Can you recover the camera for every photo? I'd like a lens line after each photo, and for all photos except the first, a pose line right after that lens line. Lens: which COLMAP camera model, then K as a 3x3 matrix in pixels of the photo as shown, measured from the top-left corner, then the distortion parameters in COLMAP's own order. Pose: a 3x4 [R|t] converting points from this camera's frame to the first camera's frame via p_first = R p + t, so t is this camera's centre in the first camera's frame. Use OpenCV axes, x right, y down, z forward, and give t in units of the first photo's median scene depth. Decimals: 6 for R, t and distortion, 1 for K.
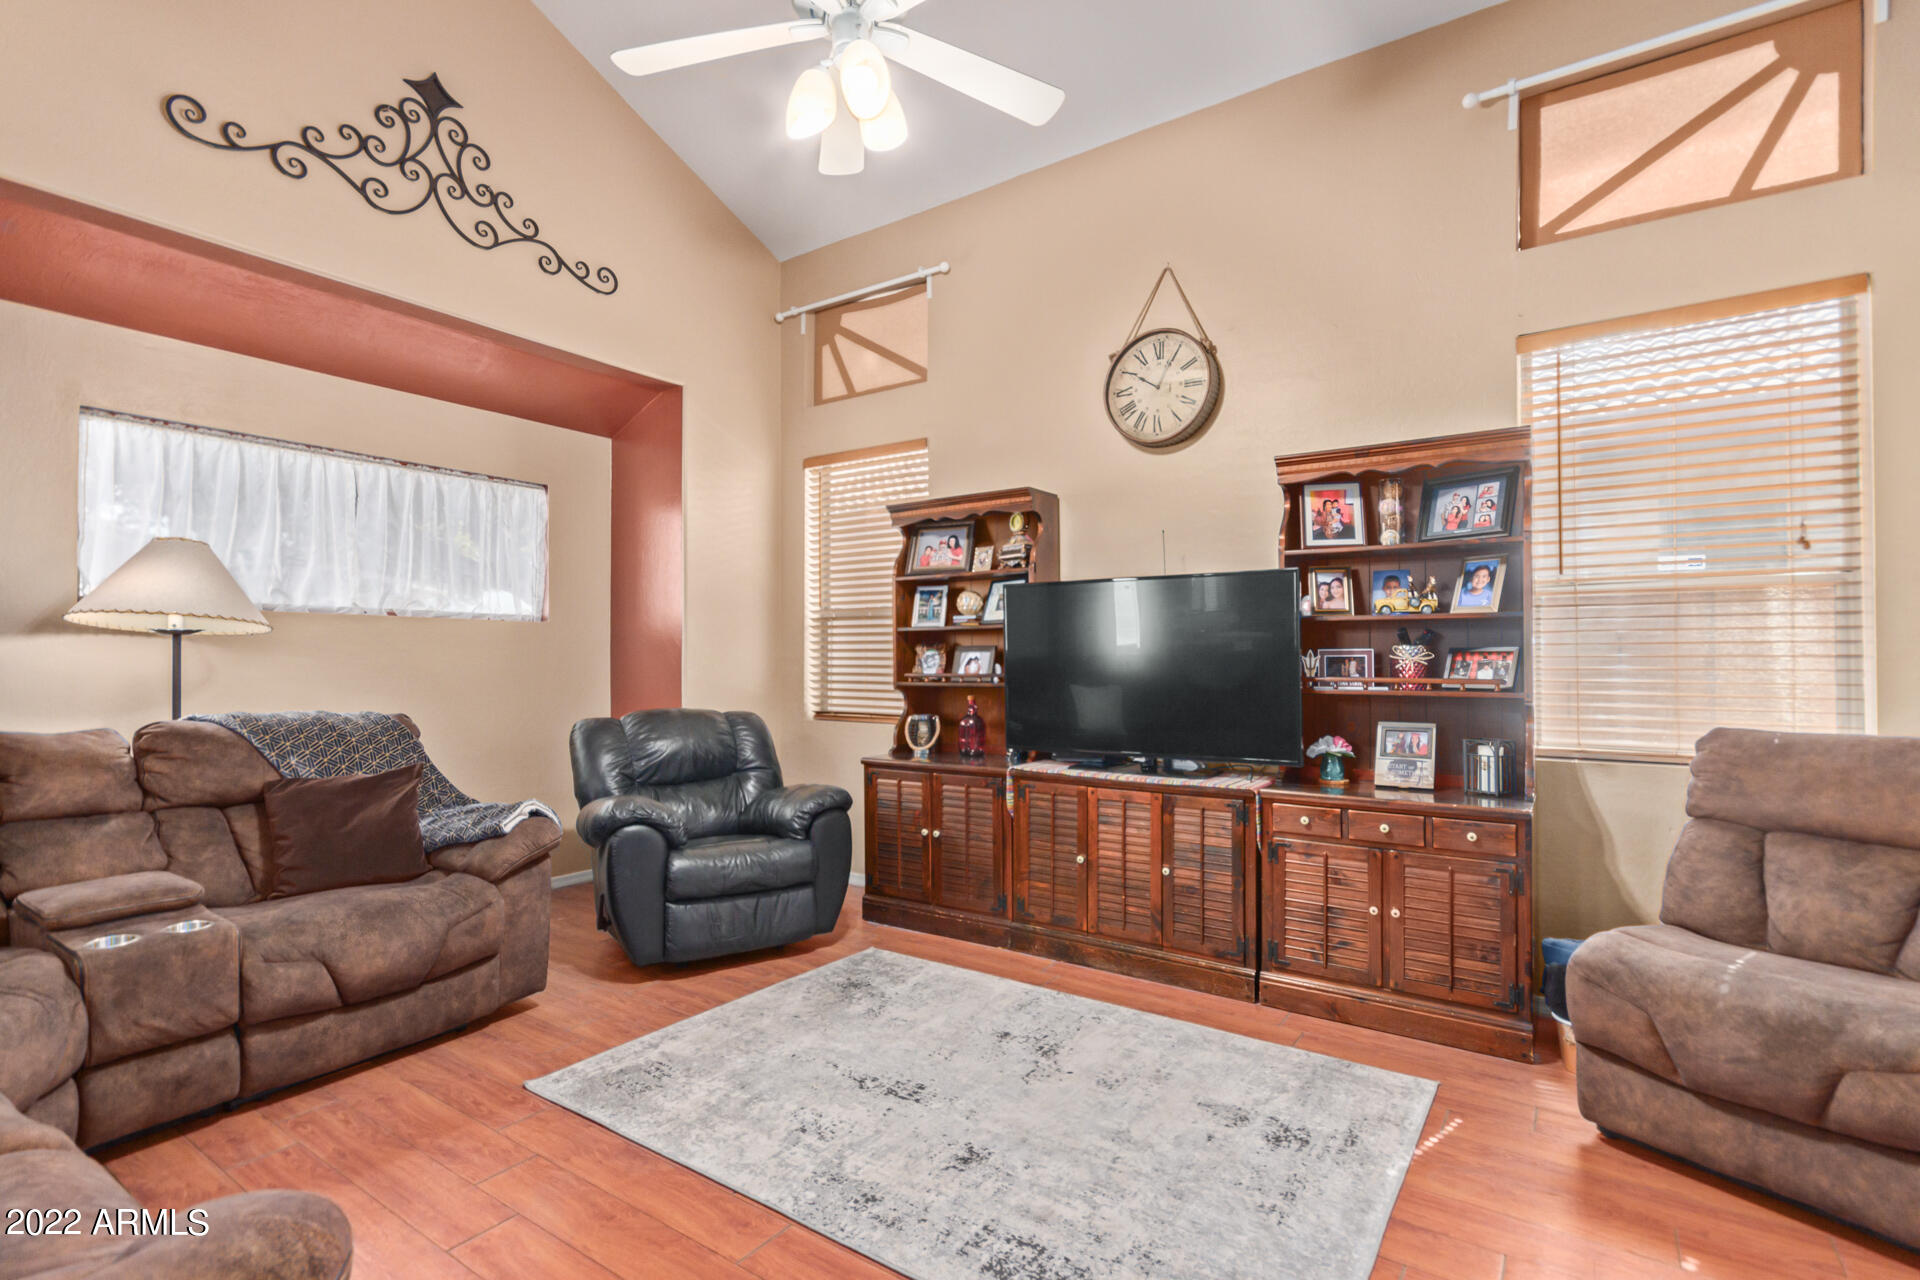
lens RADIAL K [[873.8, 0, 960.4], [0, 873.8, 644.7], [0, 0, 1]] dist [0.000417, 0.001561]
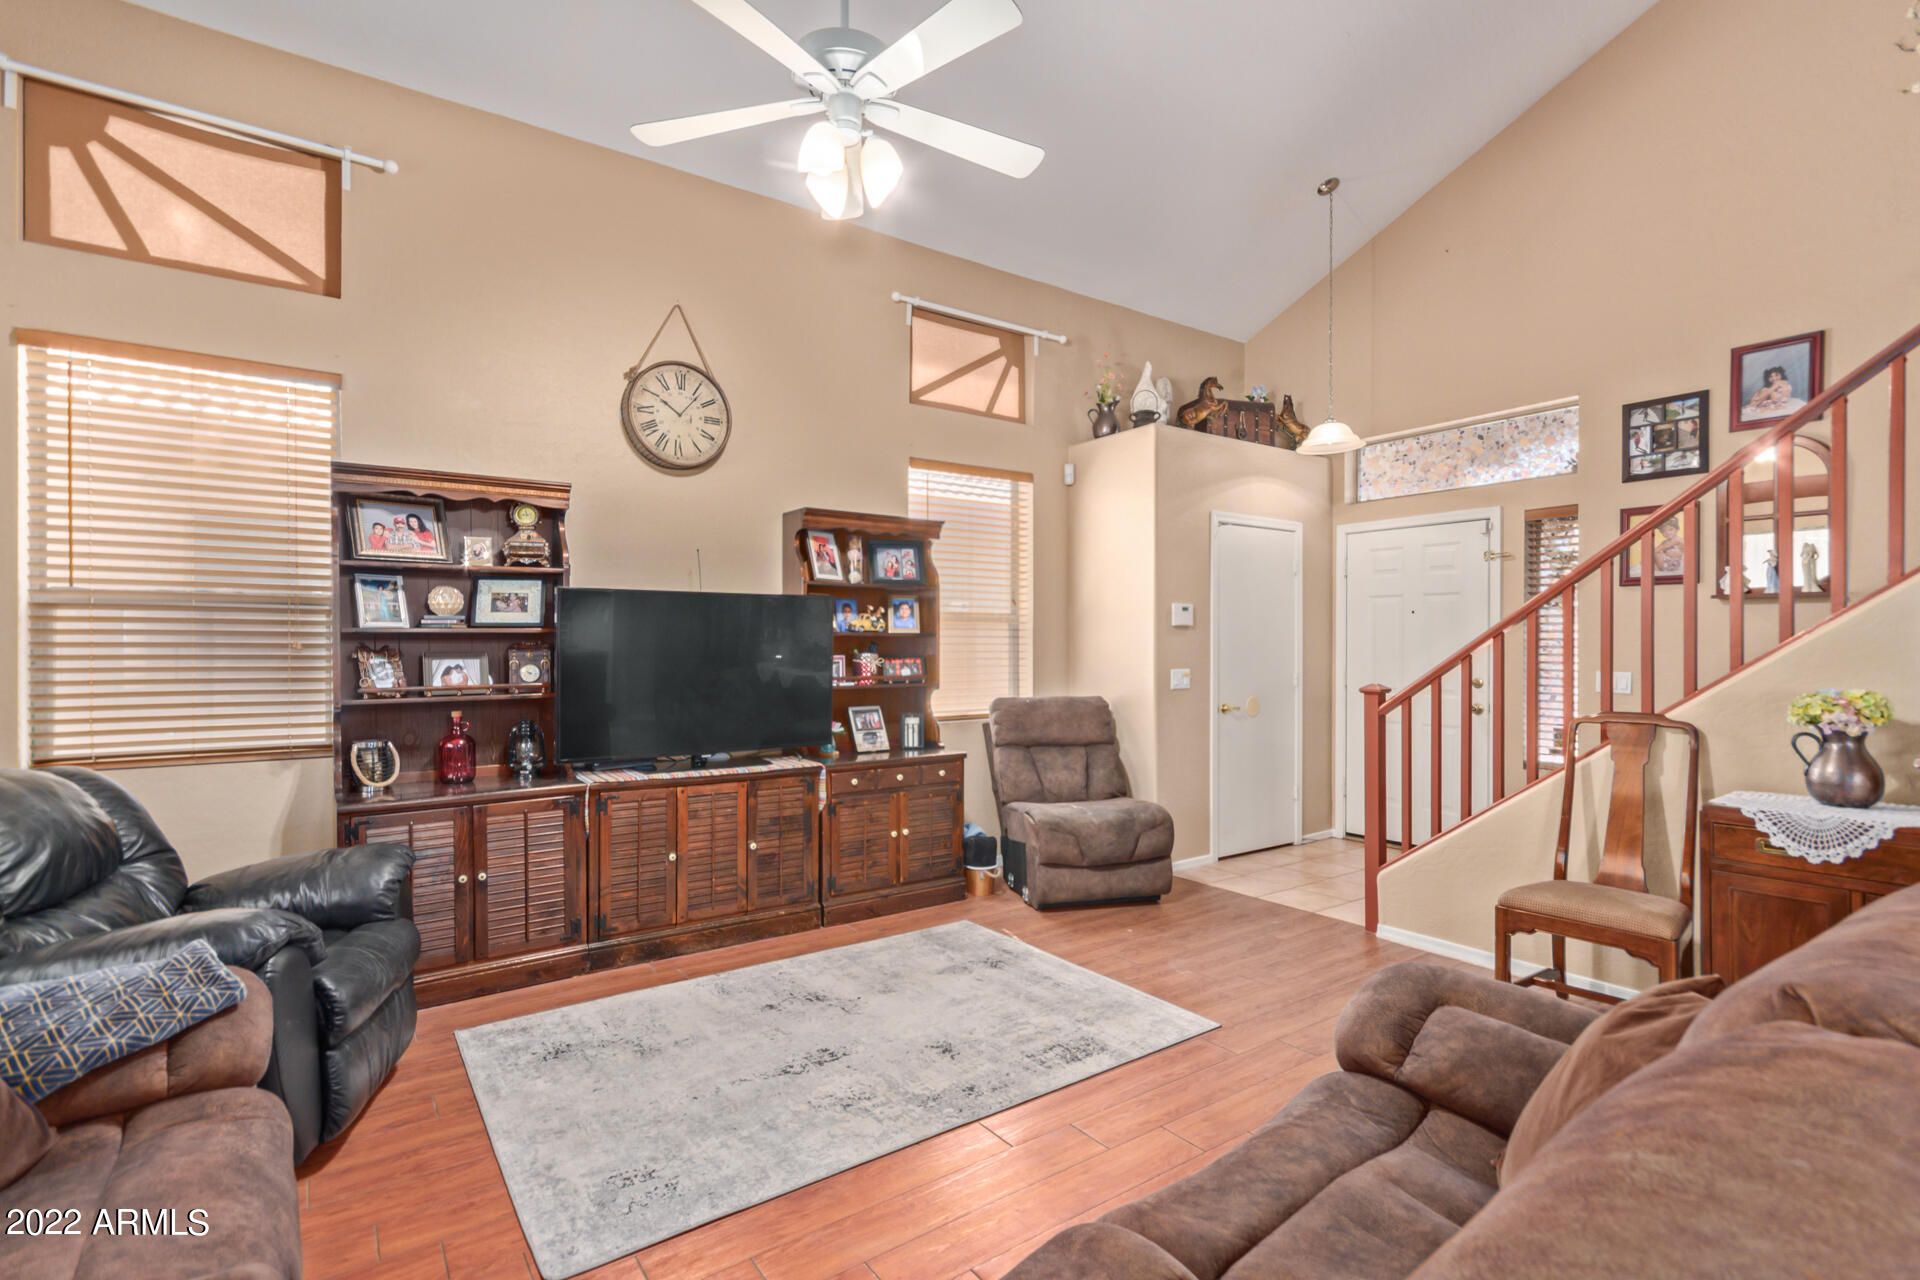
lens RADIAL K [[873.8, 0, 962.6], [0, 873.8, 649.3], [0, 0, 1]] dist [0.000417, 0.001561]
pose [[0.365680, -0.001719, 0.930739, -0.766670], [-0.012814, 0.999894, 0.006882, -0.017527], [-0.930653, -0.014443, 0.365619, 0.316437]]
